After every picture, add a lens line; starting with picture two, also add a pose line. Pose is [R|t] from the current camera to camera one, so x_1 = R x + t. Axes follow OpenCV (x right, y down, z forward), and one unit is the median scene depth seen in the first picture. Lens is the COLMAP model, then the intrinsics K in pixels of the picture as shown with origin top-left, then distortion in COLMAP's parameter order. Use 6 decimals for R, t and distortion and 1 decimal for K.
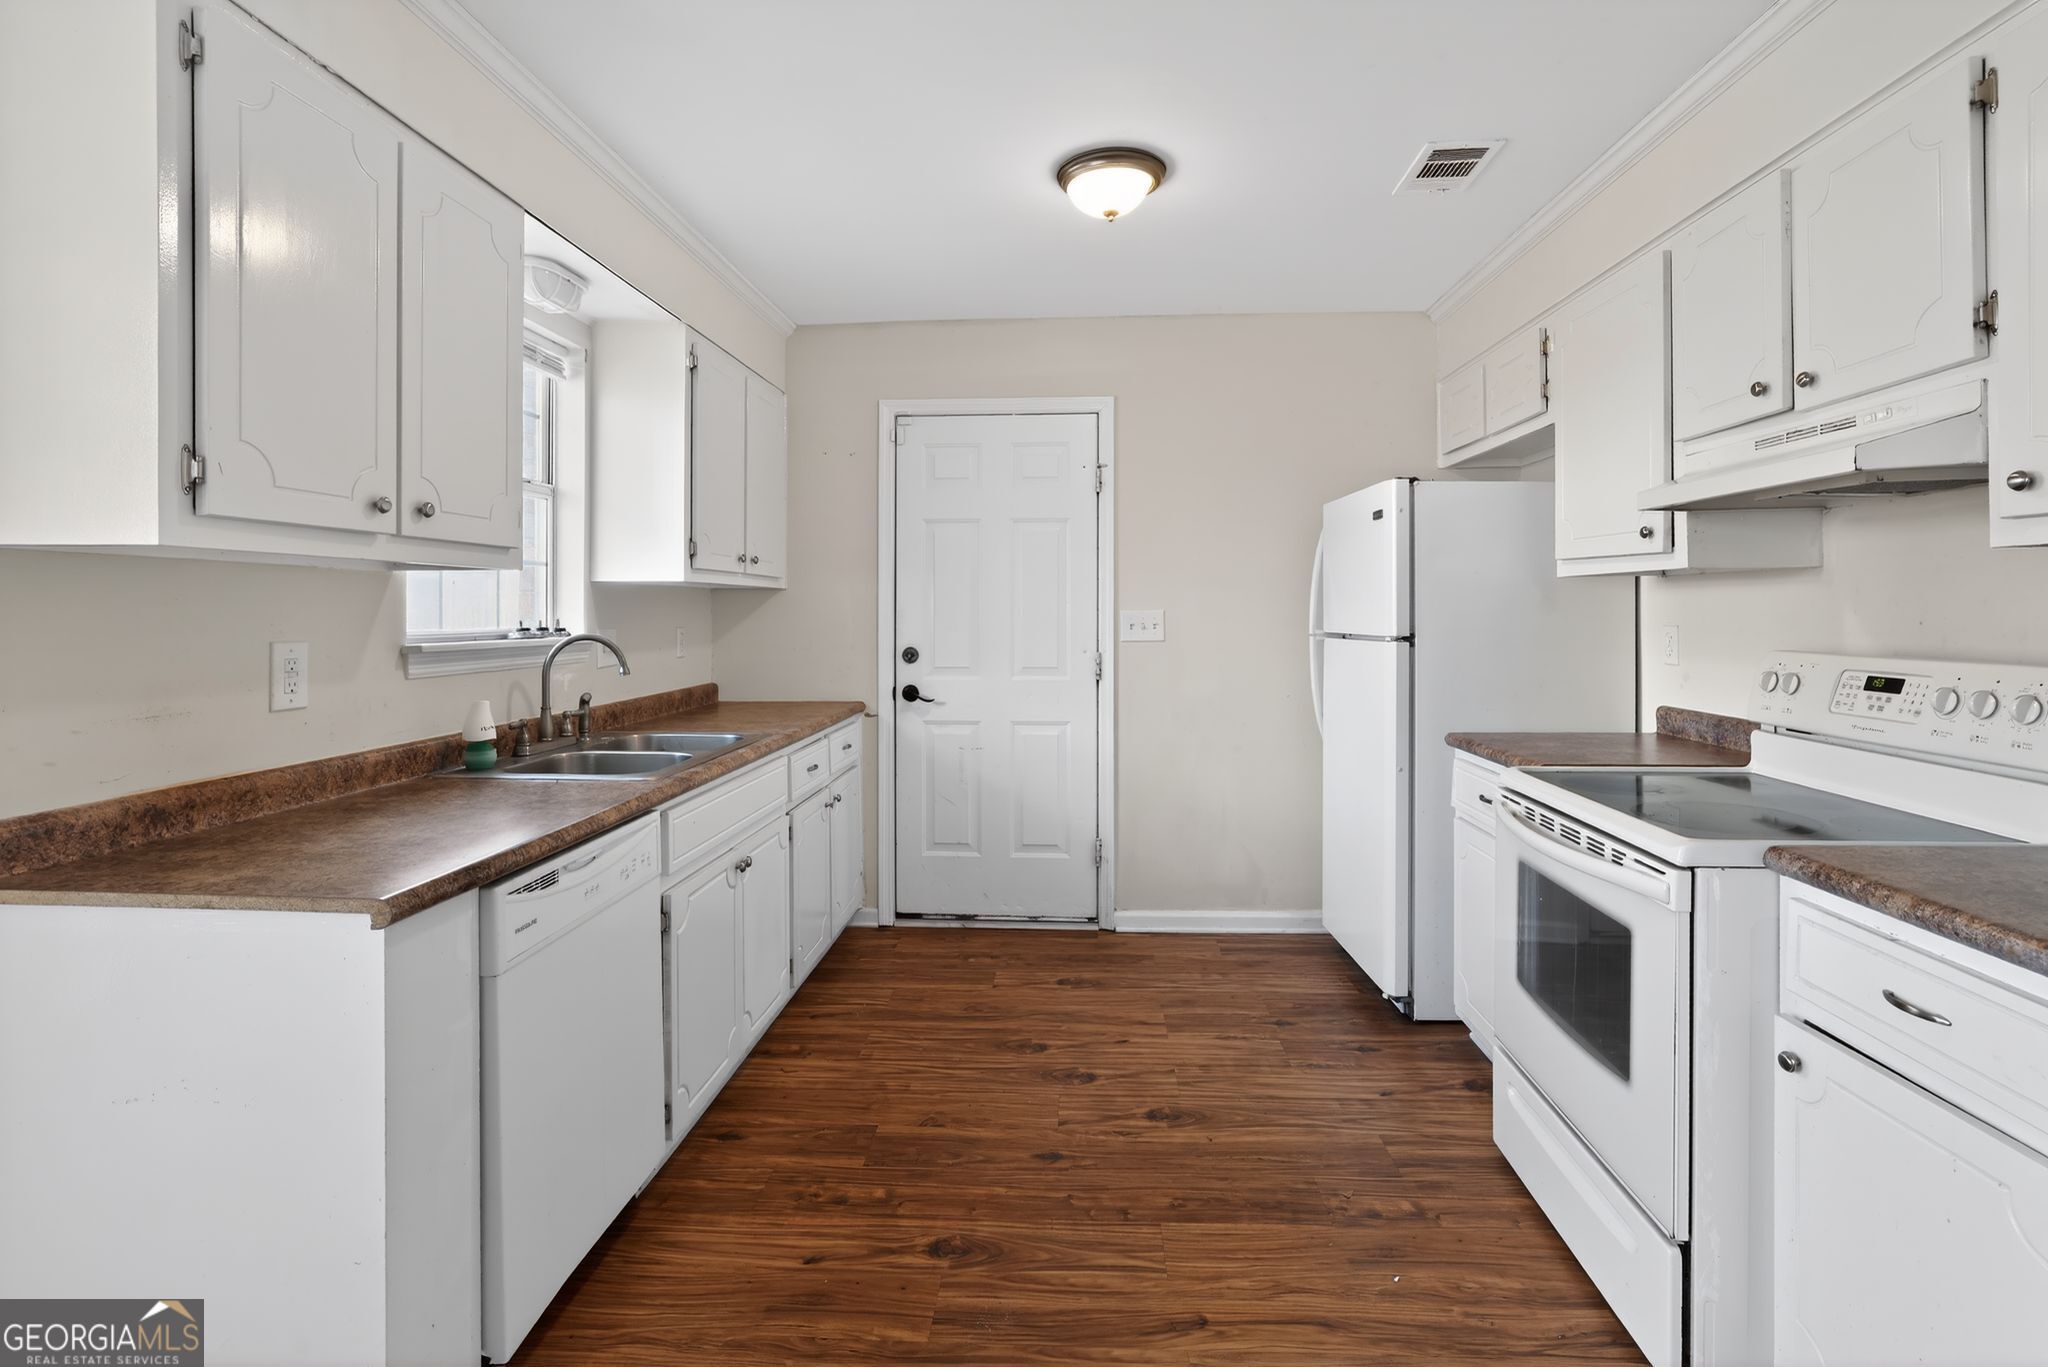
lens RADIAL K [[996.2, 0, 1019.9], [0, 996.2, 614.3], [0, 0, 1]] dist [-0.002804, -0.000021]
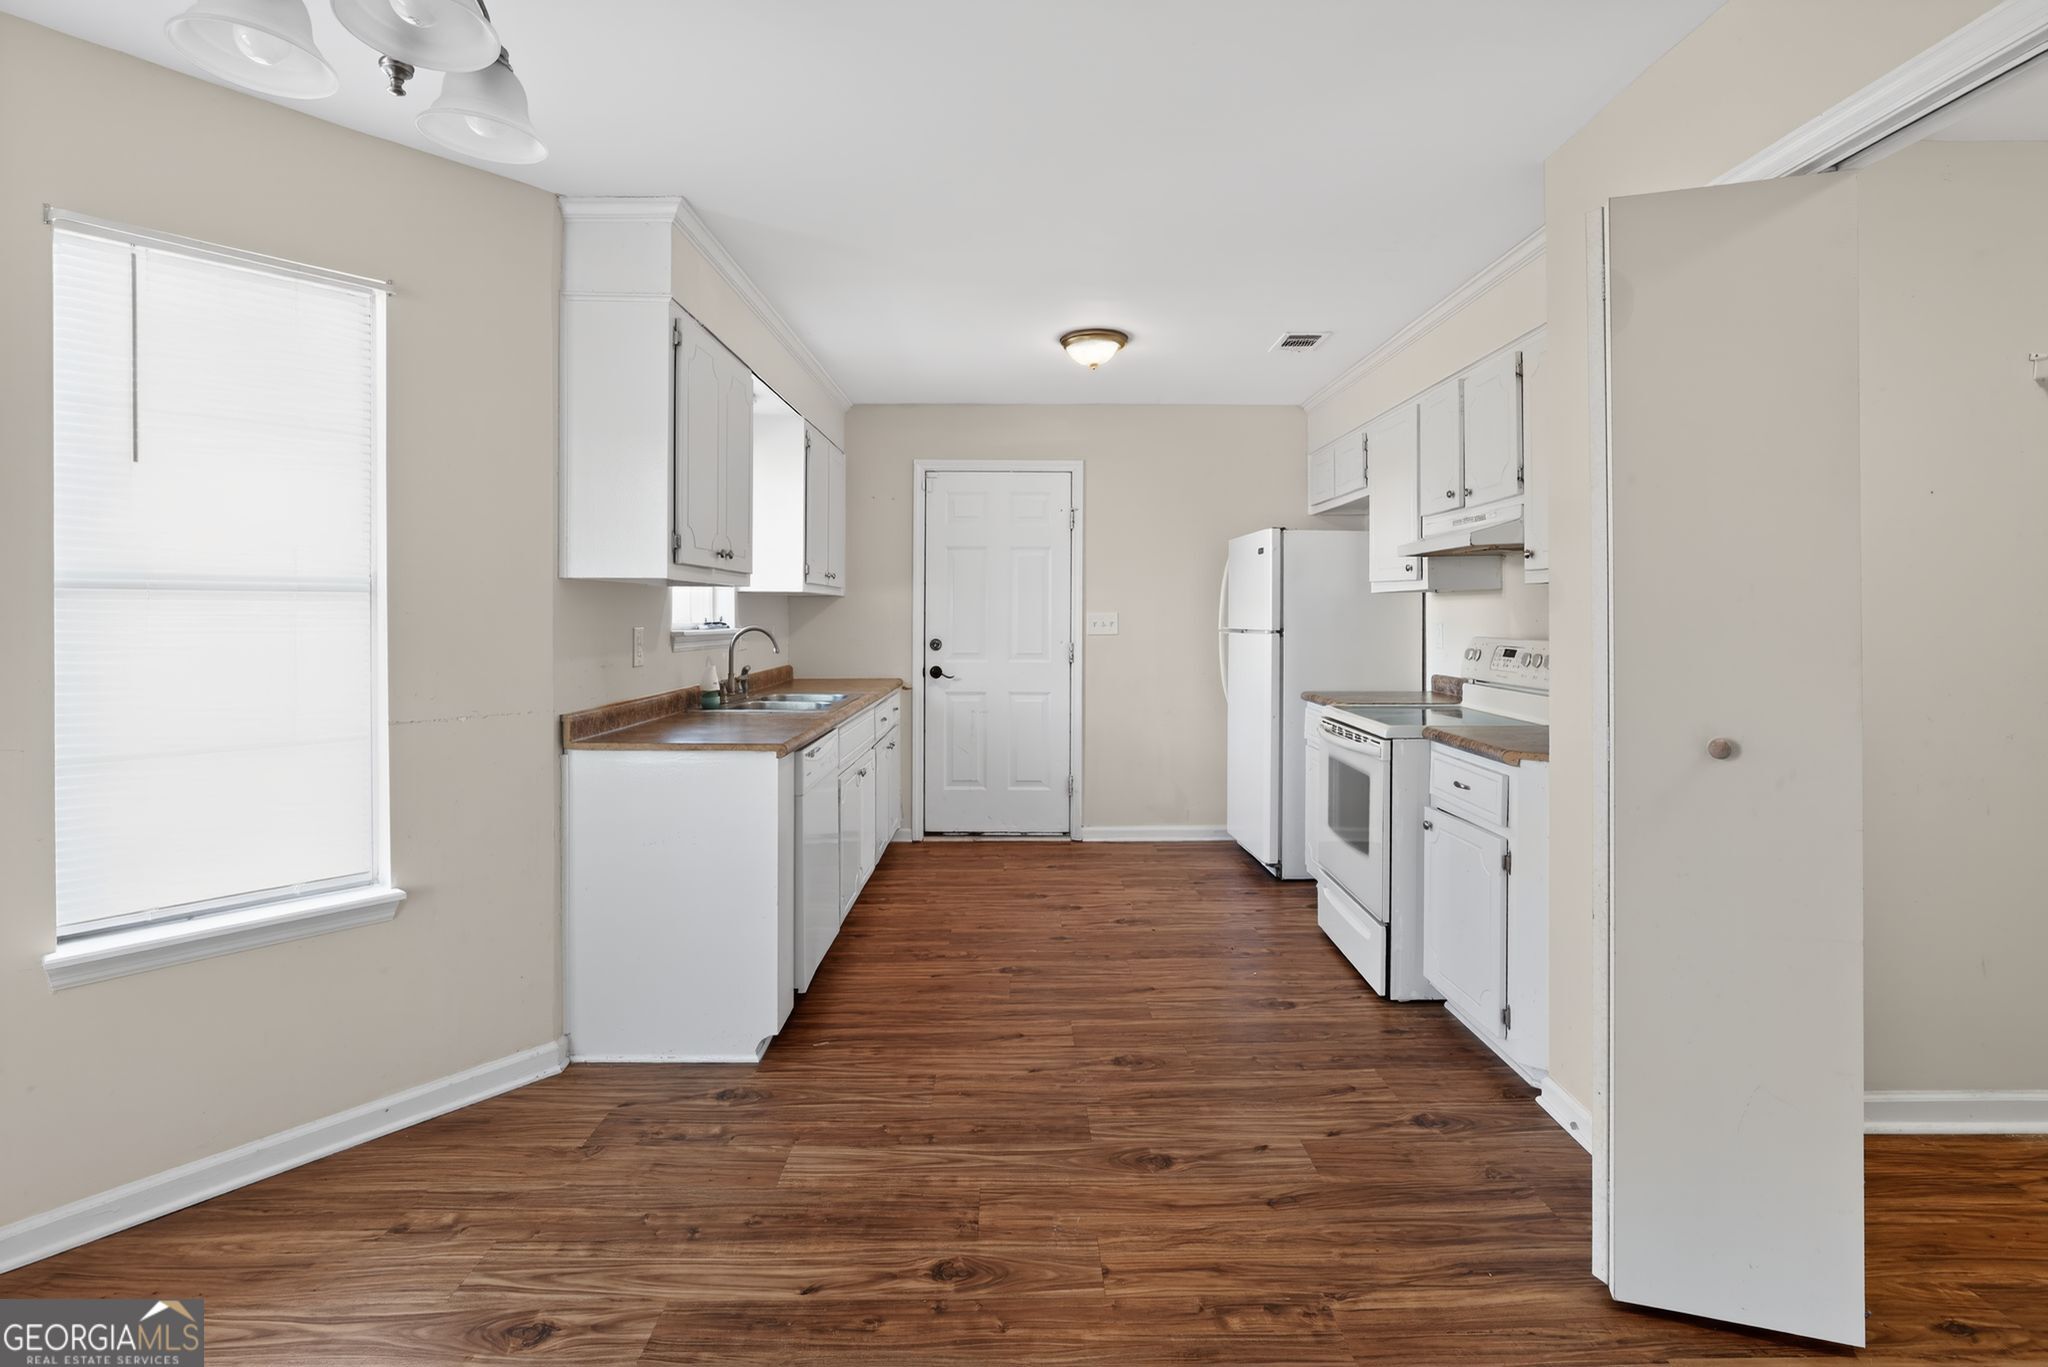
lens RADIAL K [[996.2, 0, 1019.9], [0, 996.2, 614.3], [0, 0, 1]] dist [-0.002804, -0.000021]
pose [[0.997544, 0.004578, 0.069889, -0.134079], [-0.004298, 0.999982, -0.004148, 0.006029], [-0.069907, 0.003837, 0.997546, -0.575380]]
